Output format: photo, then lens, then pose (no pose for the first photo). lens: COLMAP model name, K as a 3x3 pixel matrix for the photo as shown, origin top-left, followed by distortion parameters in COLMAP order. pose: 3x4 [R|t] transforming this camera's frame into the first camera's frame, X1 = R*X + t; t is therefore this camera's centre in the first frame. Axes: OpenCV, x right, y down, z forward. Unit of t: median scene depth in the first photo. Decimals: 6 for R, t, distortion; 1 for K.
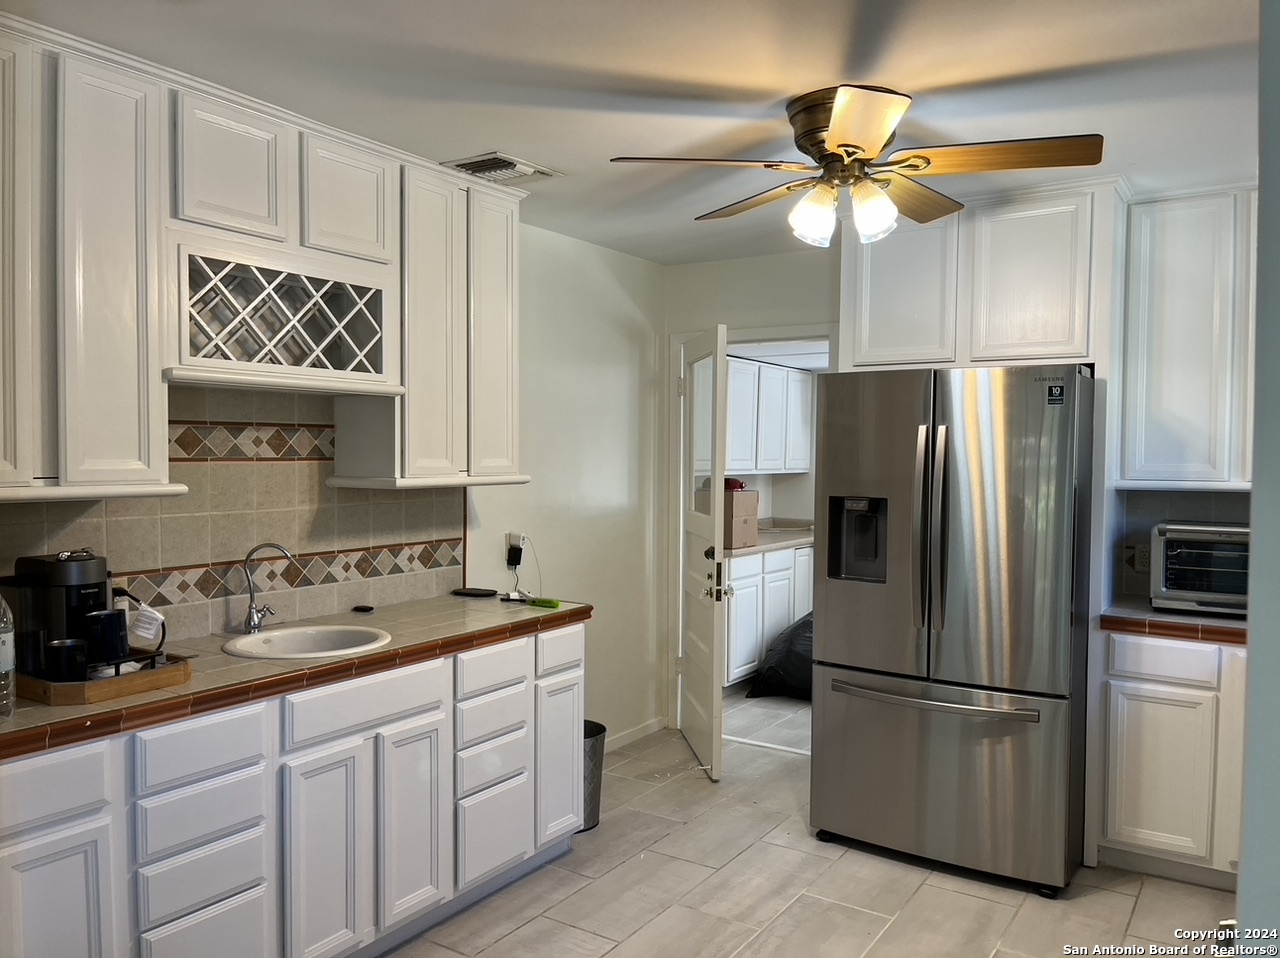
lens RADIAL K [[953.0, 0, 642.8], [0, 953.0, 478.6], [0, 0, 1]] dist [0.027500, -0.063130]
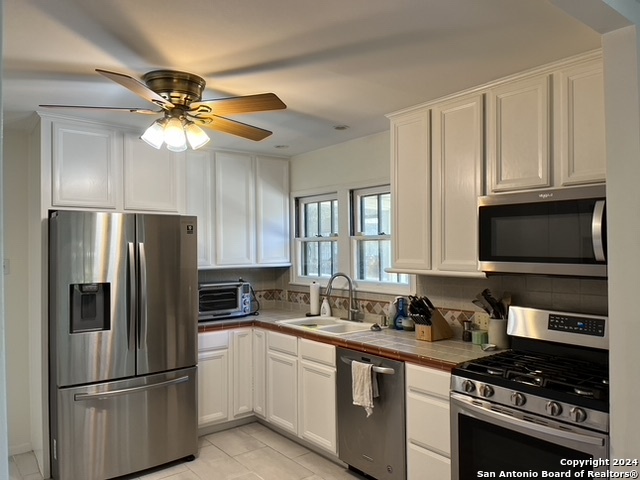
lens RADIAL K [[476.5, 0, 321.3], [0, 476.5, 242.2], [0, 0, 1]] dist [0.027500, -0.063130]
pose [[0.295916, 0.003114, 0.955209, -0.515920], [0.048705, 0.998645, -0.018344, -0.021449], [-0.953972, 0.051952, 0.295363, 0.366892]]
